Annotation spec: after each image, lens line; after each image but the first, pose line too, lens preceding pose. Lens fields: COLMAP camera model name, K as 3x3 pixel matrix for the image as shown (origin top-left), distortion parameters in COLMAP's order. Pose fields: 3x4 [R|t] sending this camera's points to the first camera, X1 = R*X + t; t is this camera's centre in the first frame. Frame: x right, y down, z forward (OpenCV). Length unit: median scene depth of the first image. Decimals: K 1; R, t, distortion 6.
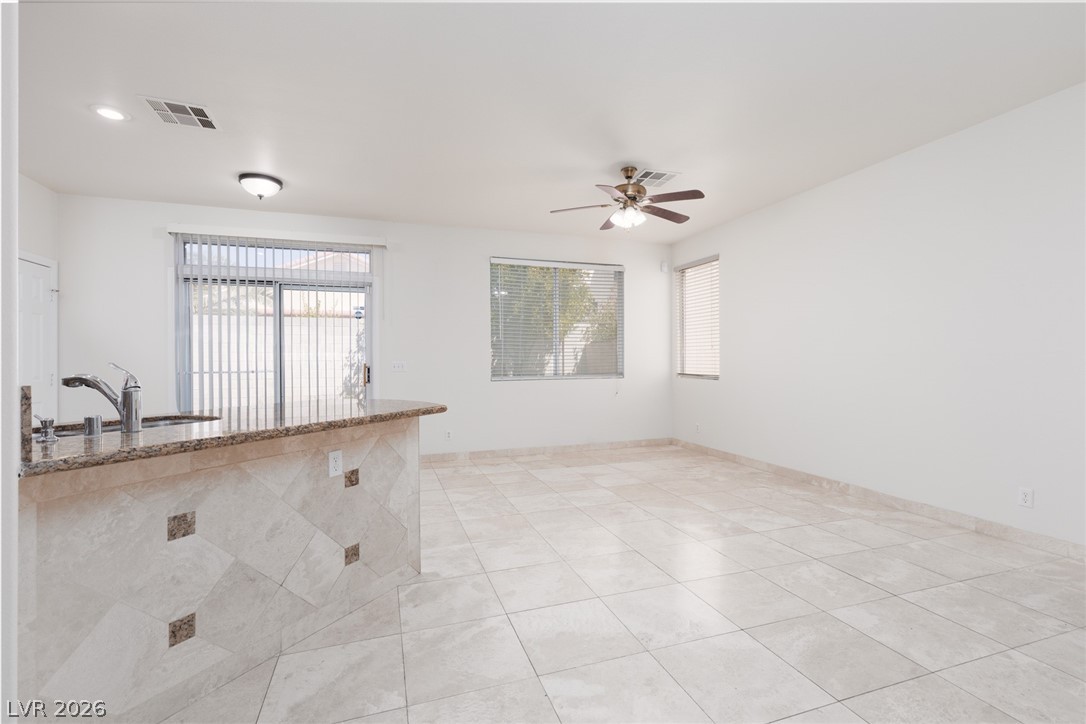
lens RADIAL K [[485.4, 0, 547.6], [0, 485.4, 359.3], [0, 0, 1]] dist [0.007597, -0.001037]
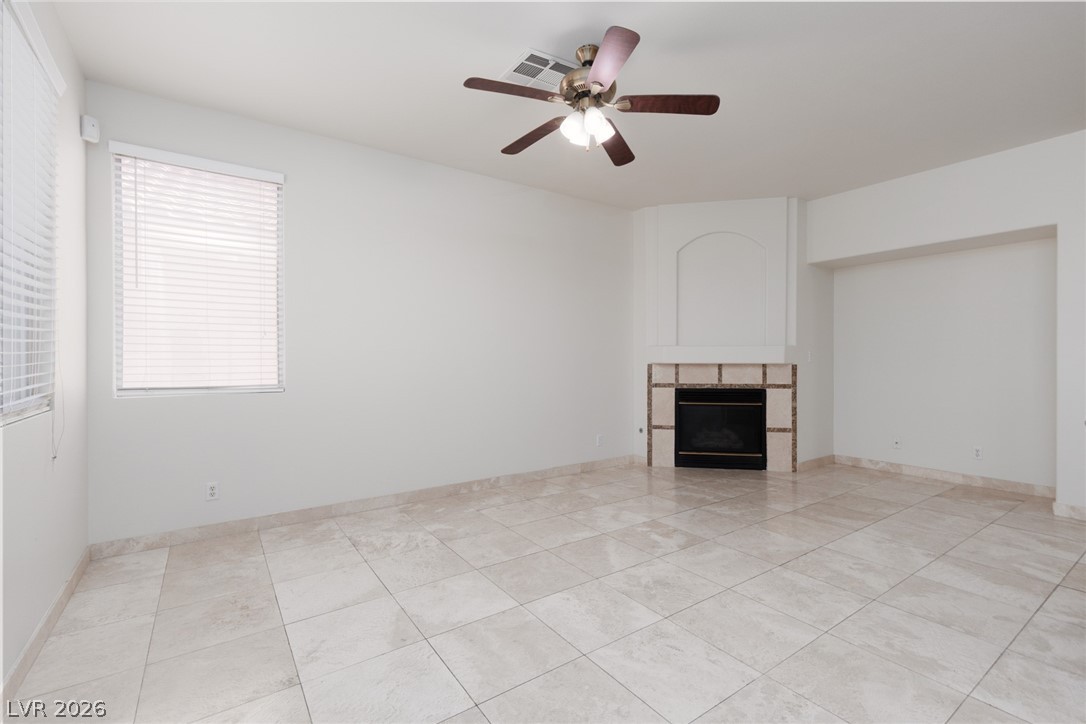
lens RADIAL K [[485.4, 0, 547.6], [0, 485.4, 359.3], [0, 0, 1]] dist [0.007597, -0.001037]
pose [[-0.275252, 0.001020, 0.961371, -0.561256], [0.000841, 0.999999, -0.000820, 0.008829], [-0.961372, 0.000583, -0.275253, 1.630666]]
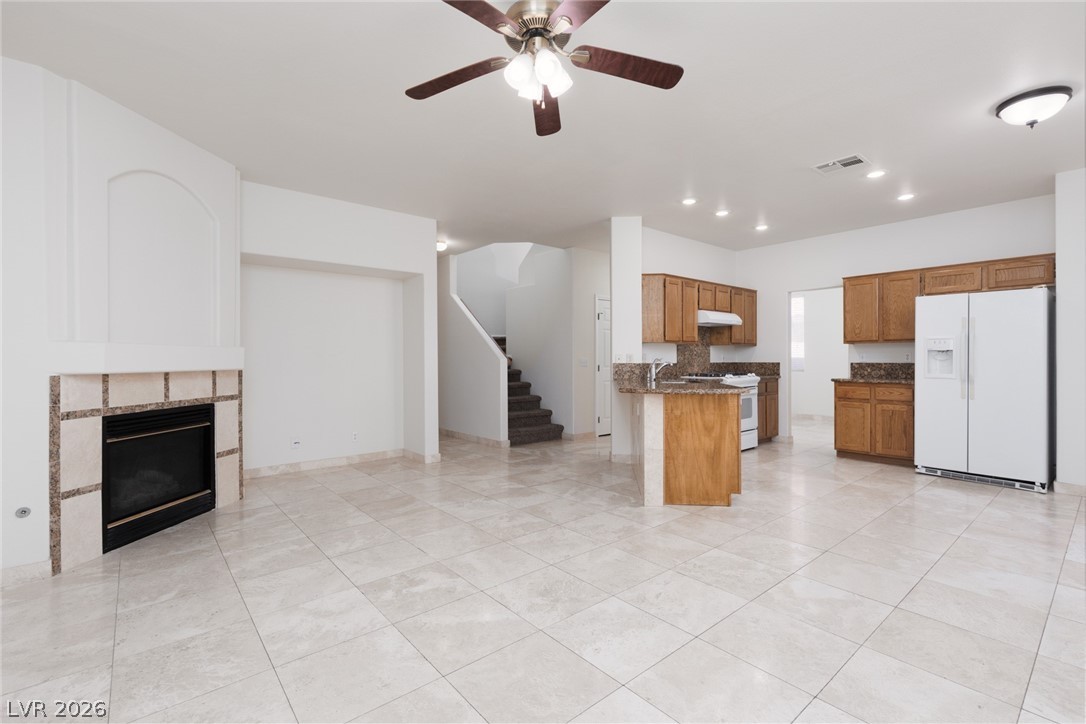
lens RADIAL K [[485.4, 0, 547.6], [0, 485.4, 359.3], [0, 0, 1]] dist [0.007597, -0.001037]
pose [[-0.931637, 0.009606, -0.363264, 0.458540], [0.010112, 0.999949, 0.000509, 0.002484], [0.363250, -0.003199, -0.931686, 1.965619]]
